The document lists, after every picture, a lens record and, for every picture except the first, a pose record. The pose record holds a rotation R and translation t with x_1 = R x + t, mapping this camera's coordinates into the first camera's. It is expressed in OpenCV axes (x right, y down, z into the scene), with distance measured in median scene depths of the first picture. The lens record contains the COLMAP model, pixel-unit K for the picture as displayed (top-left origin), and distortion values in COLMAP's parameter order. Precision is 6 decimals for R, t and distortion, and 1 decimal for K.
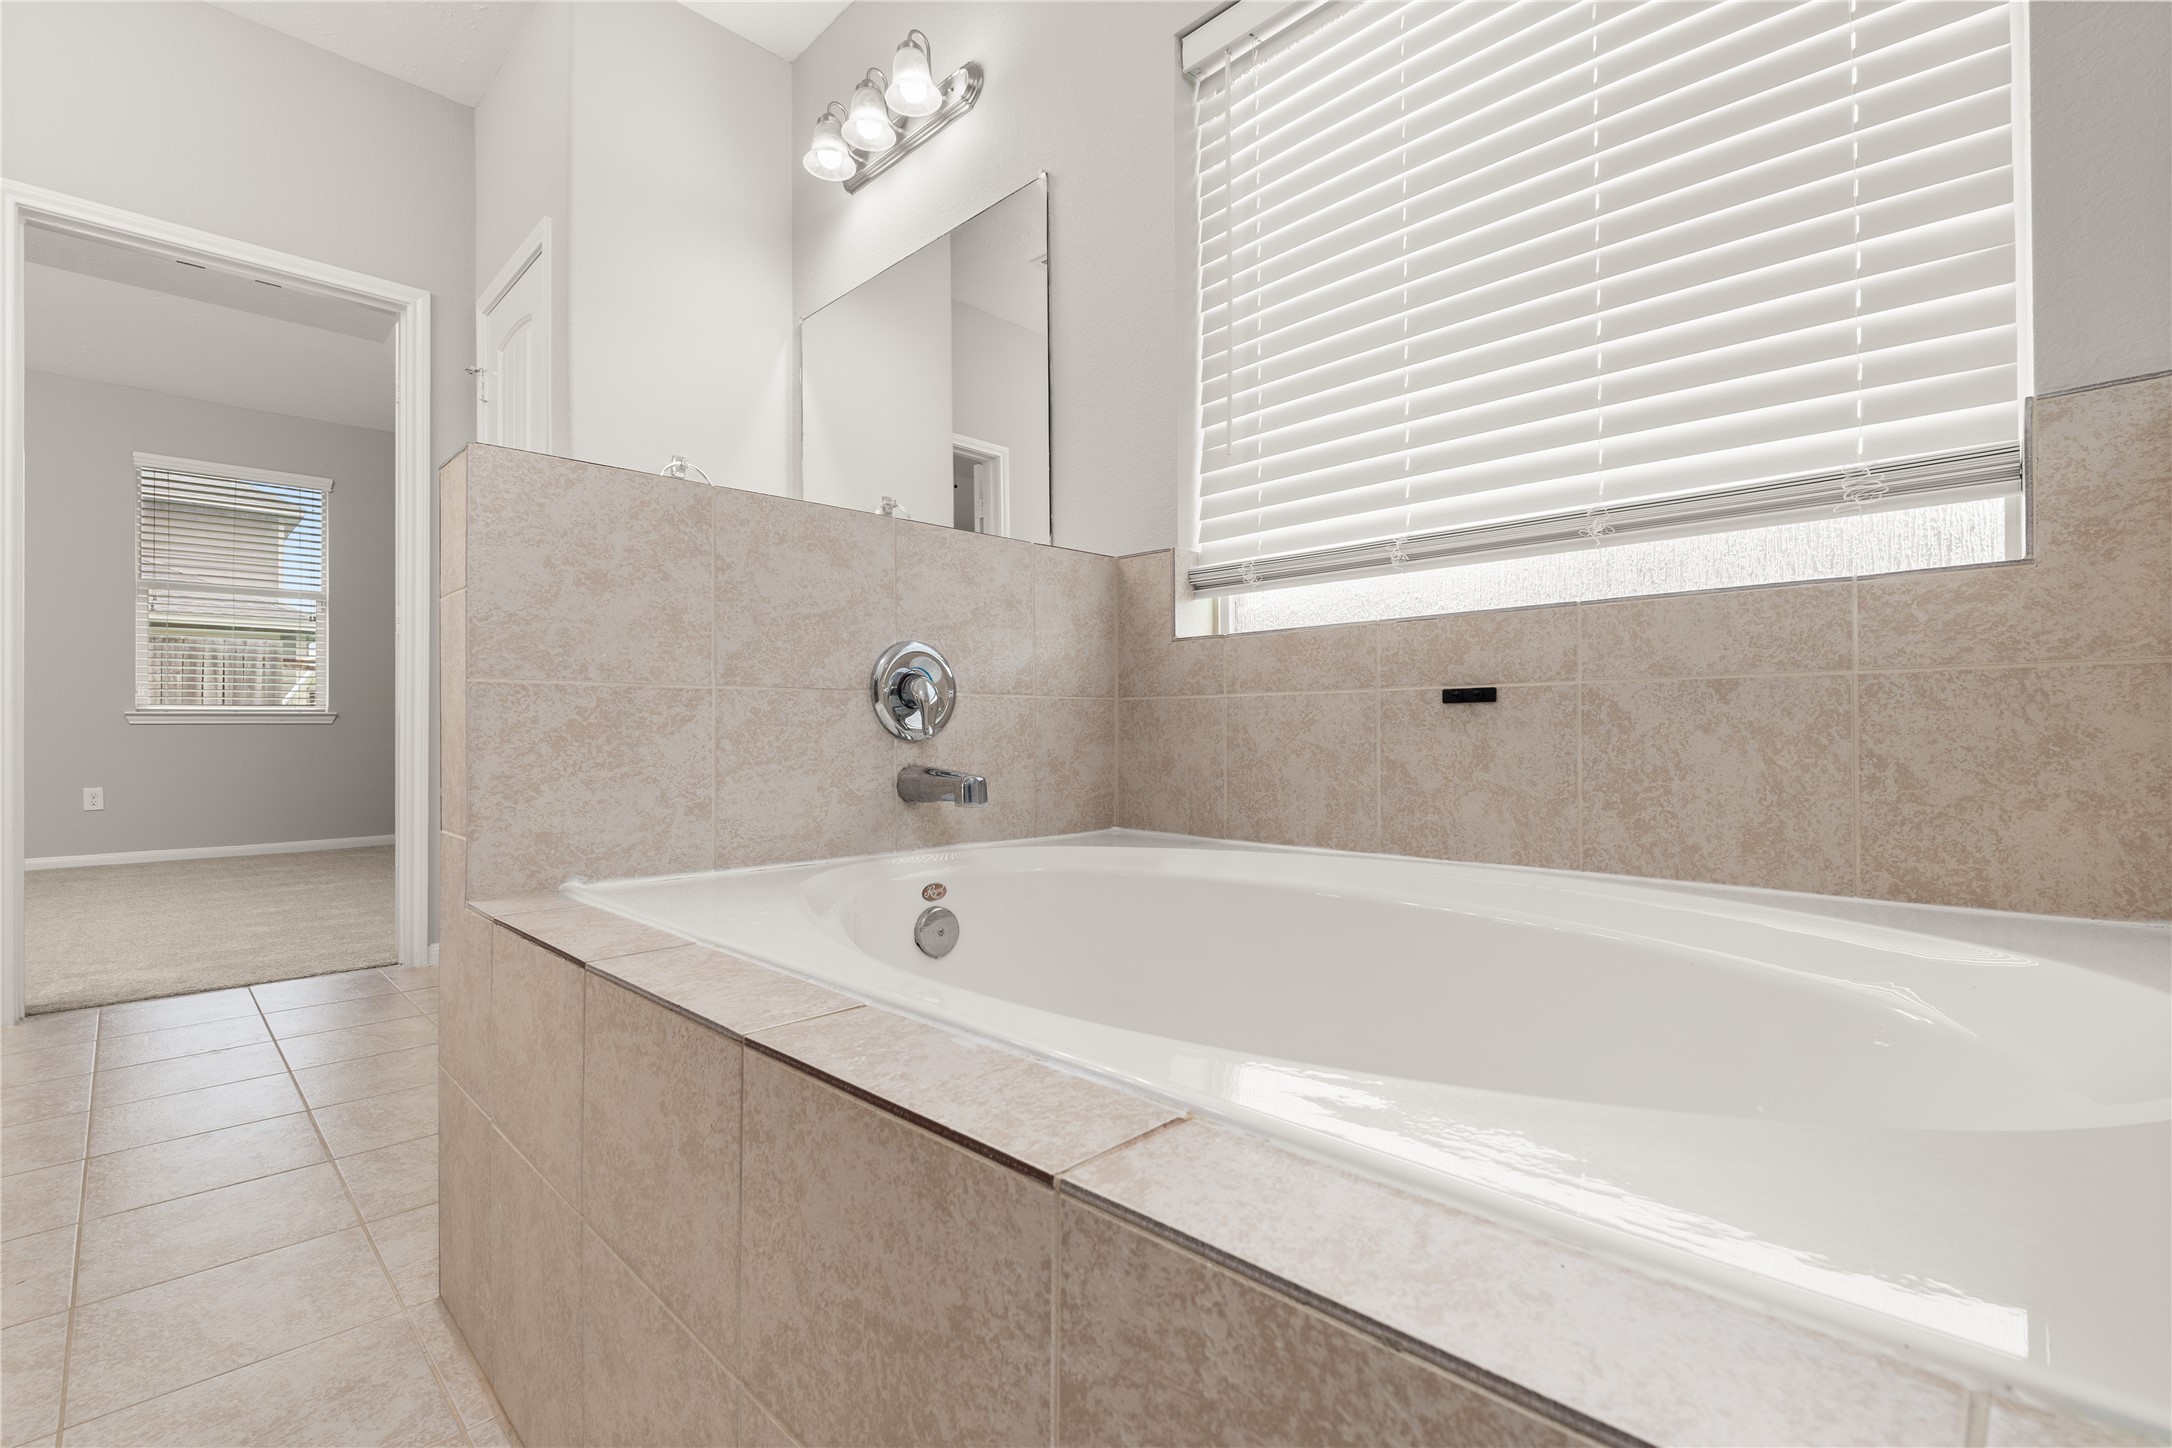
lens RADIAL K [[964.5, 0, 1086.0], [0, 964.5, 726.0], [0, 0, 1]] dist [-0.006835, -0.000007]
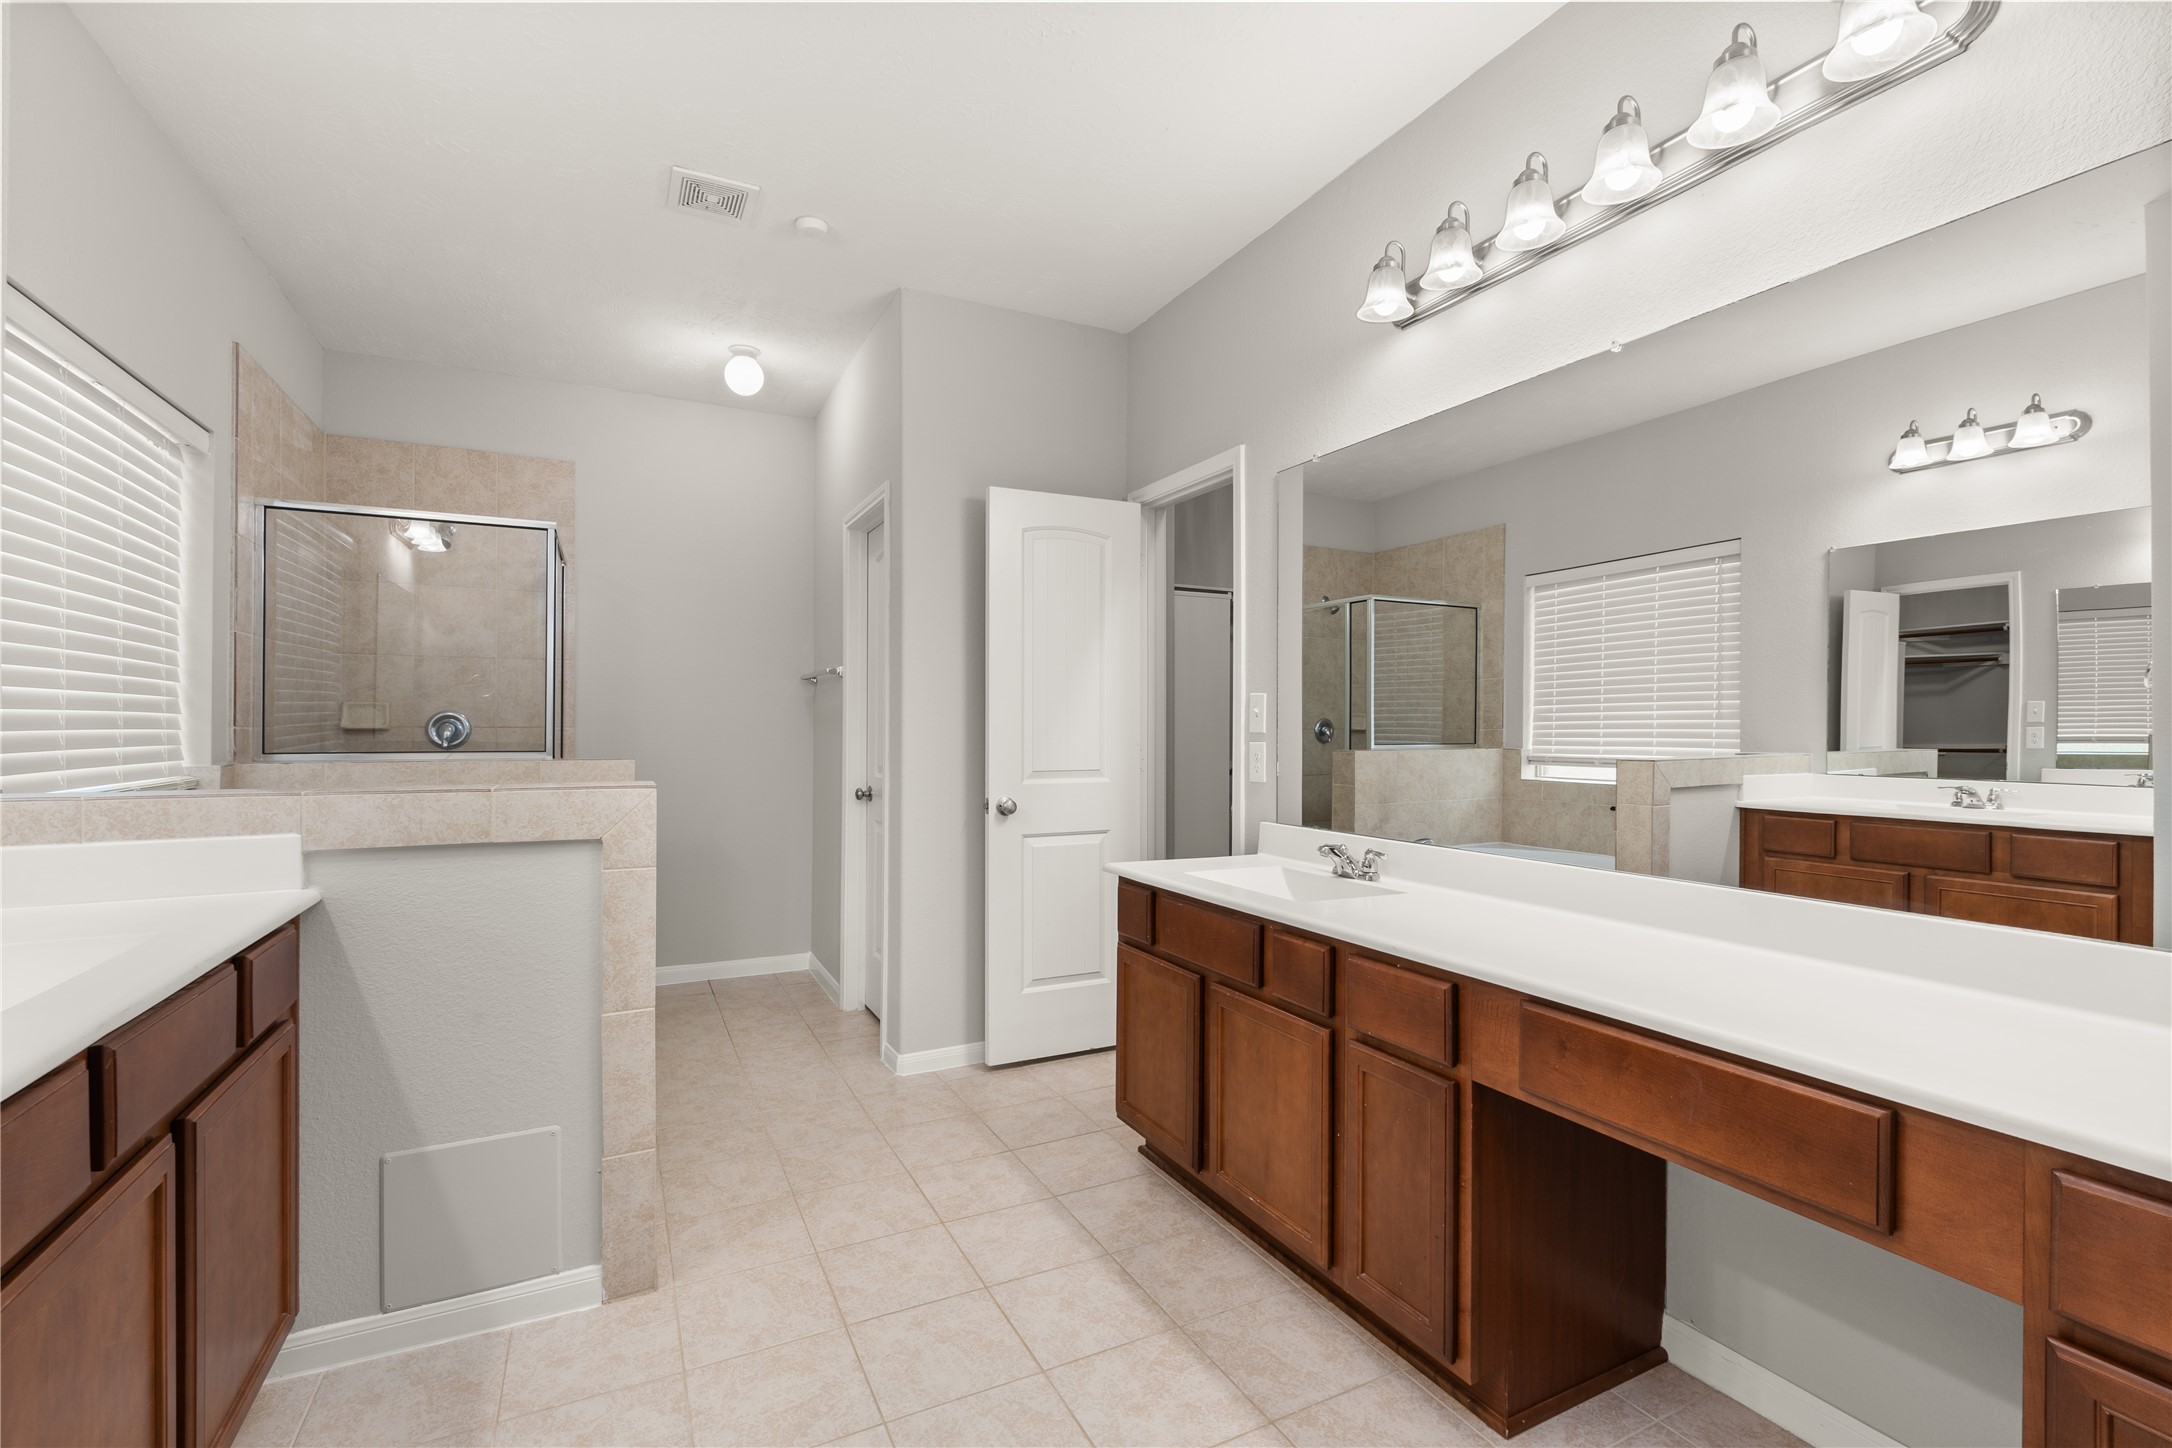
lens RADIAL K [[964.5, 0, 1088.6], [0, 964.5, 723.0], [0, 0, 1]] dist [-0.006835, -0.000007]
pose [[-0.950638, -0.000360, 0.310301, -1.681714], [-0.003109, 0.999960, -0.008364, -0.325916], [-0.310286, -0.008916, -0.950602, 2.083733]]
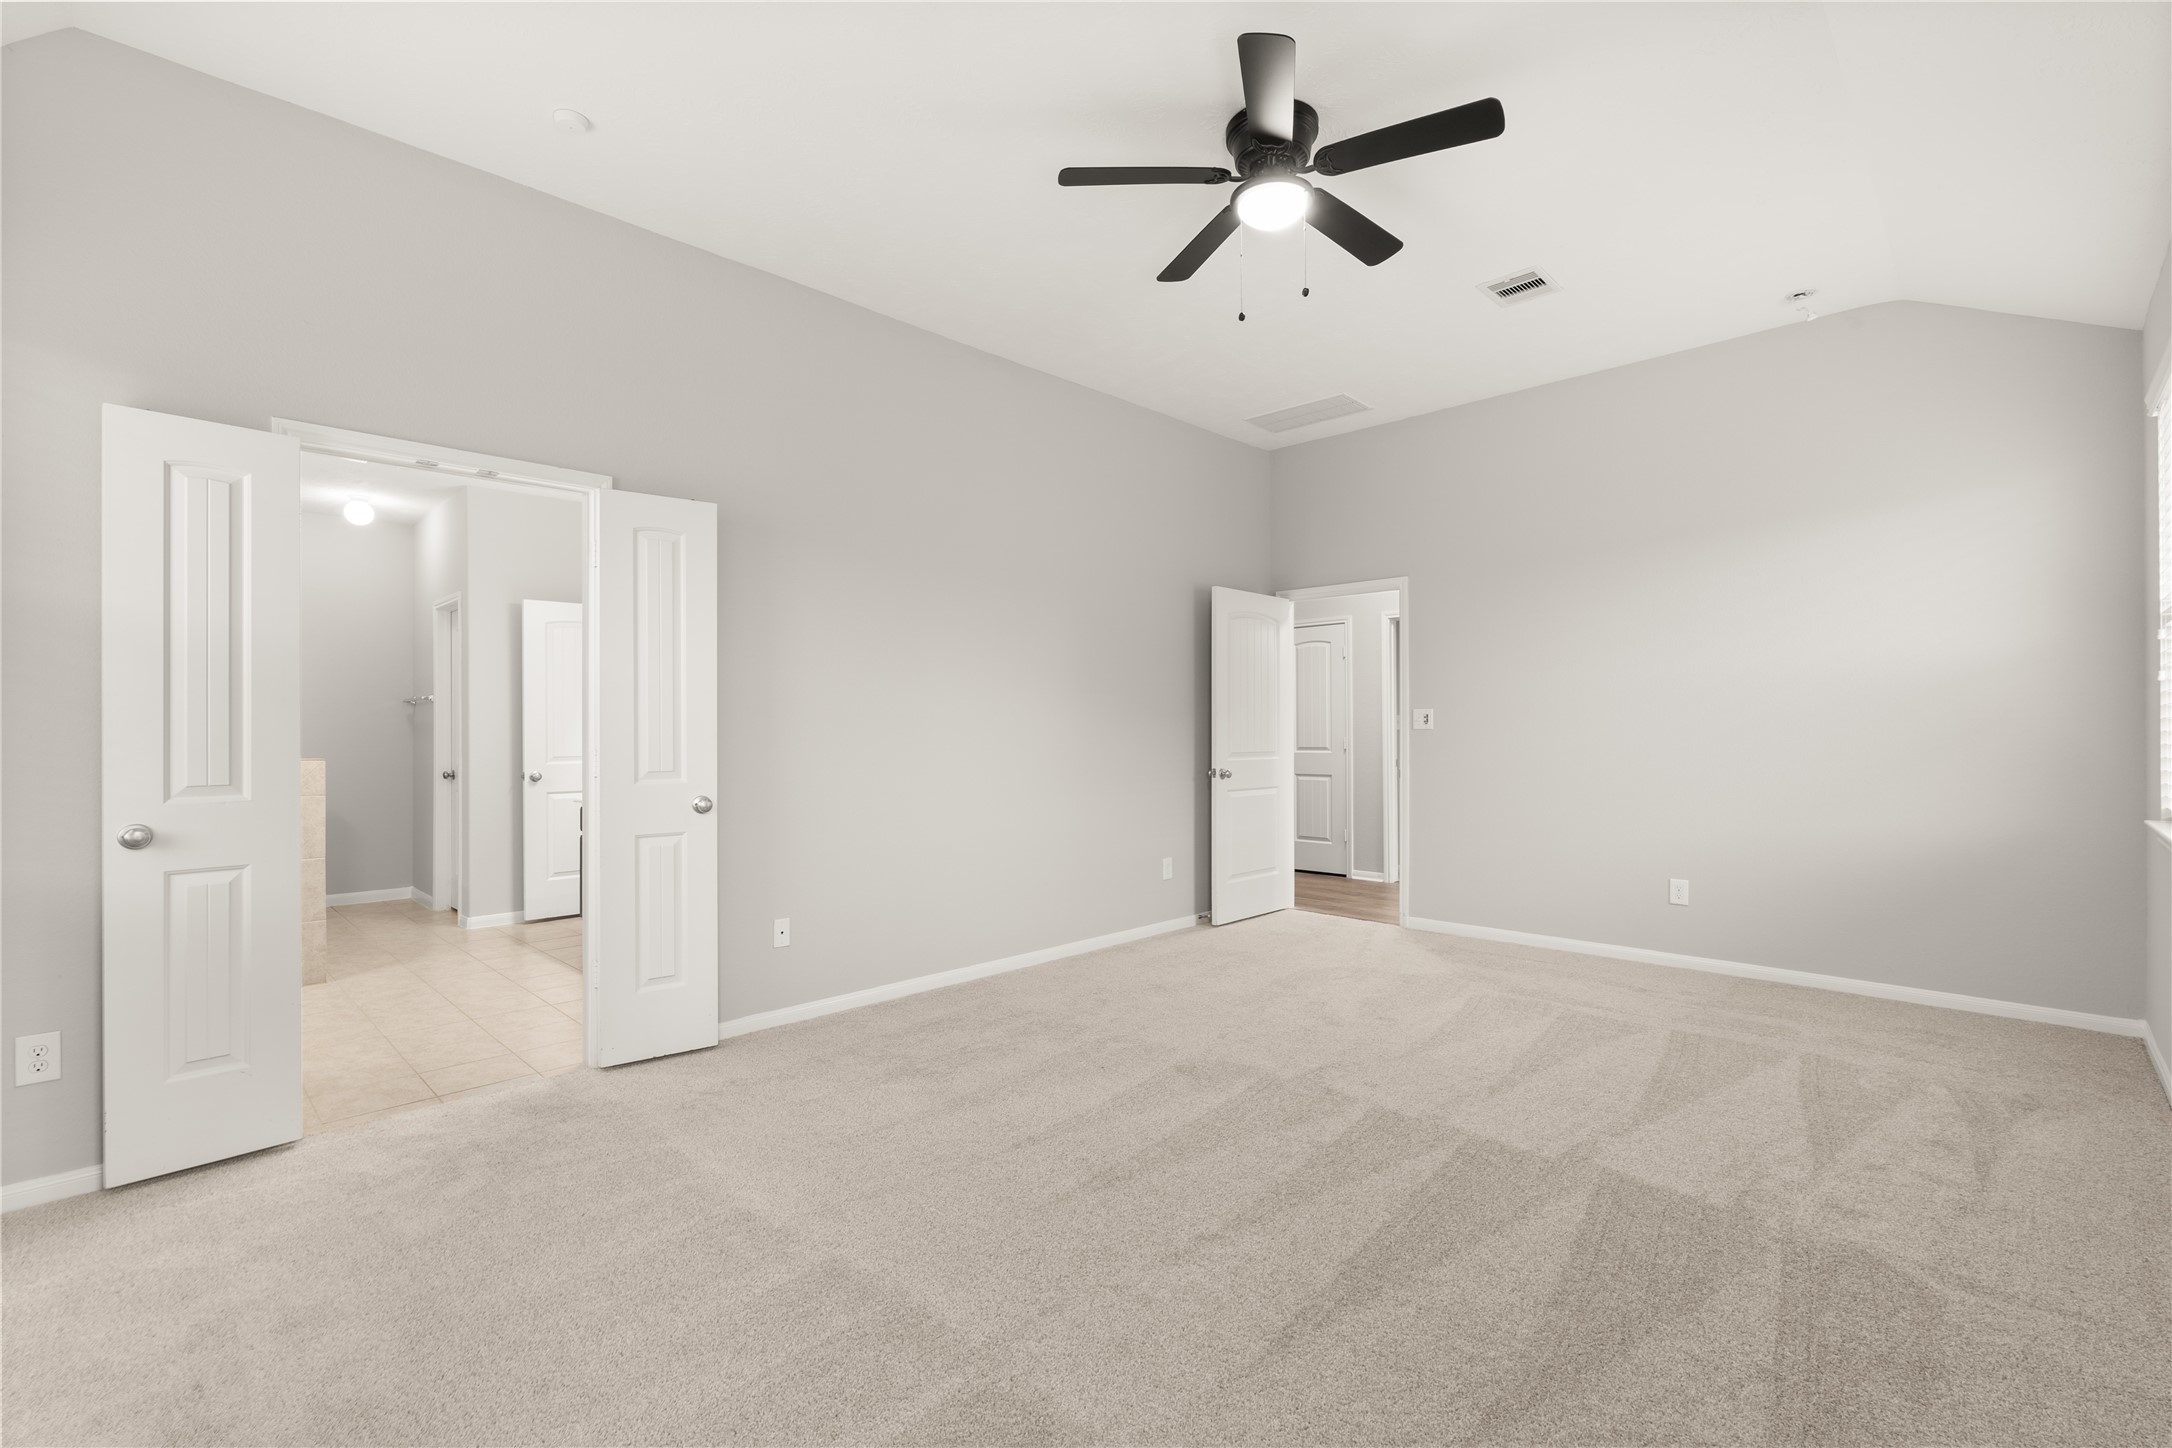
lens RADIAL K [[964.5, 0, 1079.3], [0, 964.5, 725.1], [0, 0, 1]] dist [-0.006835, -0.000007]
pose [[-0.999968, 0.007400, -0.003195, -3.139109], [0.007440, 0.999891, -0.012738, -0.295371], [0.003100, -0.012761, -0.999914, 4.146873]]
